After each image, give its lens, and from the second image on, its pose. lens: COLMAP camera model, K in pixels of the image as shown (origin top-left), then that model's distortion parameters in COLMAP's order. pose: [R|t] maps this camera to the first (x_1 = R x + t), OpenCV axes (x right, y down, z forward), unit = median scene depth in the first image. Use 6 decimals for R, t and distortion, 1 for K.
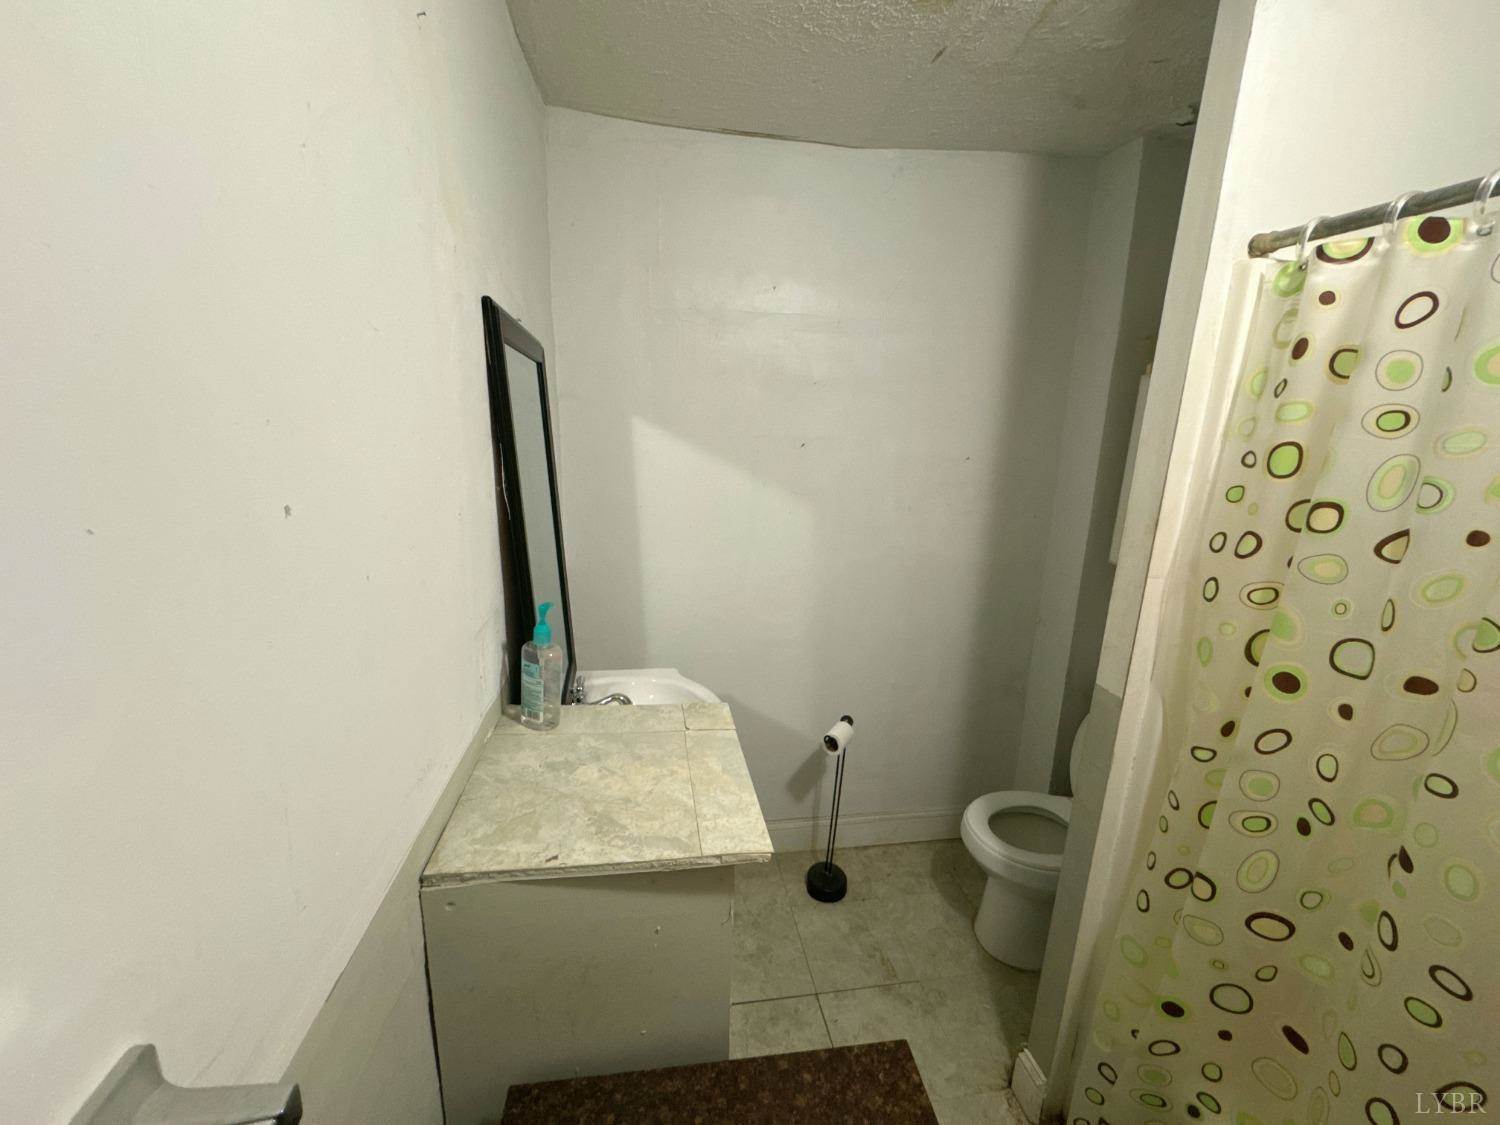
lens RADIAL K [[598.0, 0, 749.9], [0, 598.0, 559.1], [0, 0, 1]] dist [-0.002520, 0.000060]
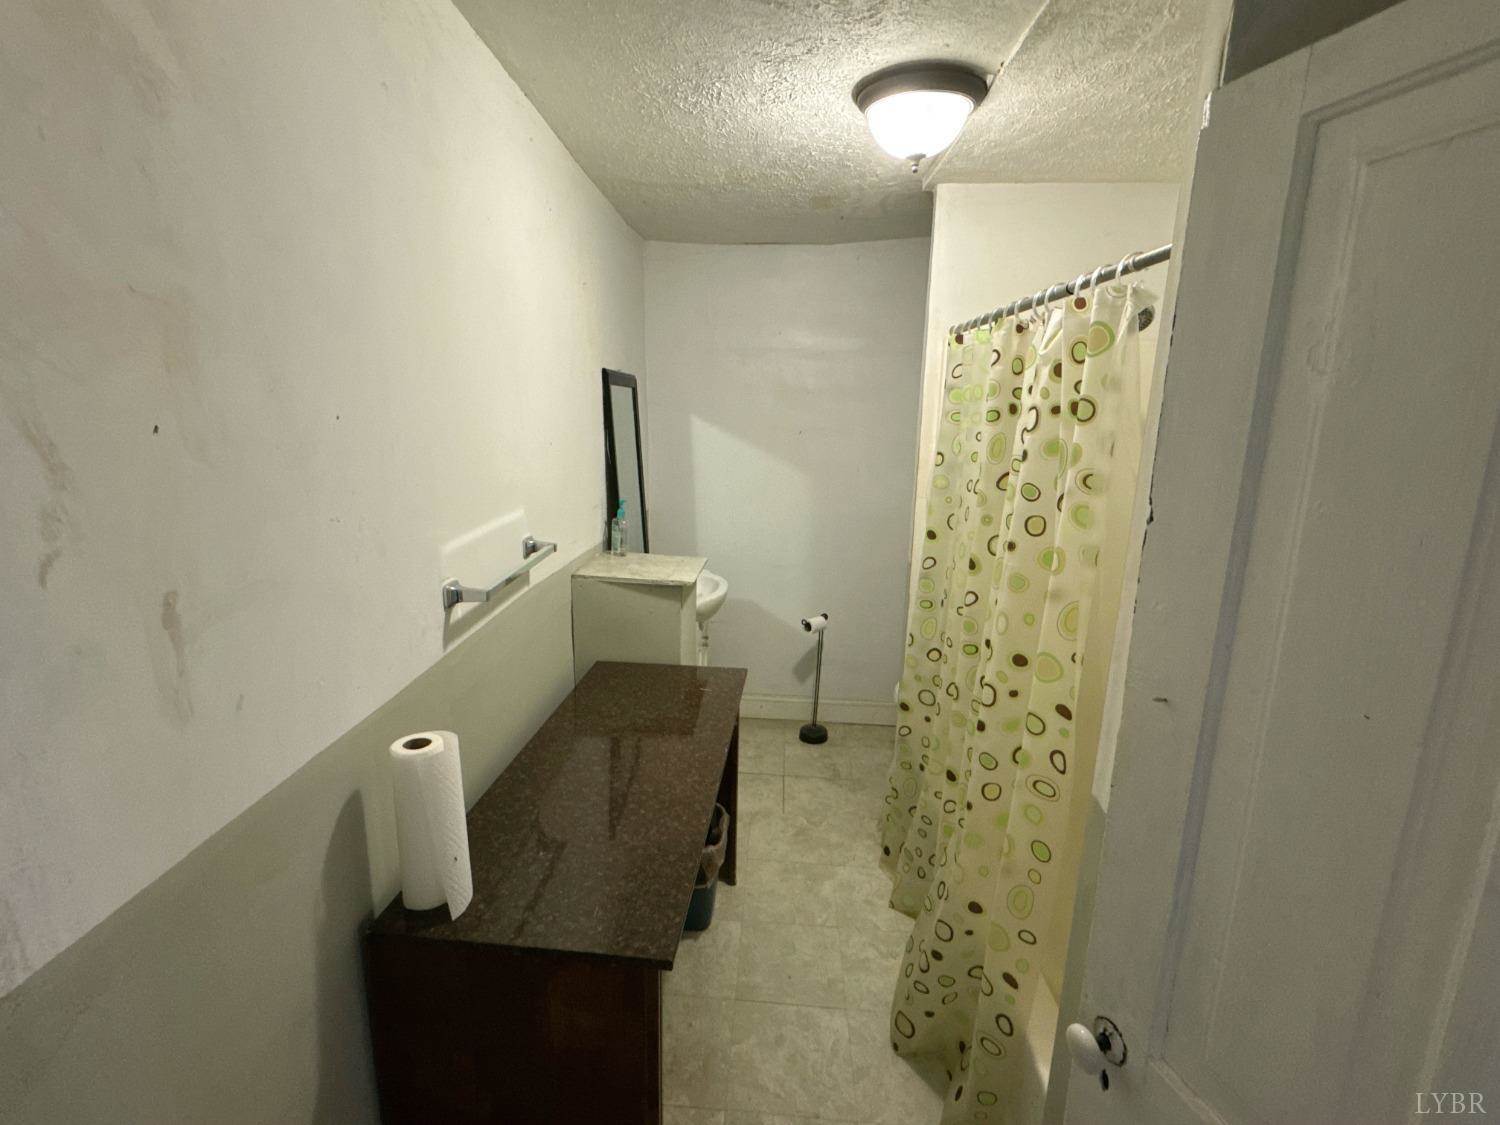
lens RADIAL K [[722.5, 0, 750.0], [0, 722.5, 562.5], [0, 0, 1]] dist [-0.000406, 0.000036]
pose [[0.972474, 0.032789, -0.230691, 0.747932], [-0.037360, 0.999182, -0.015473, 0.323708], [0.229995, 0.023665, 0.972904, -1.511469]]
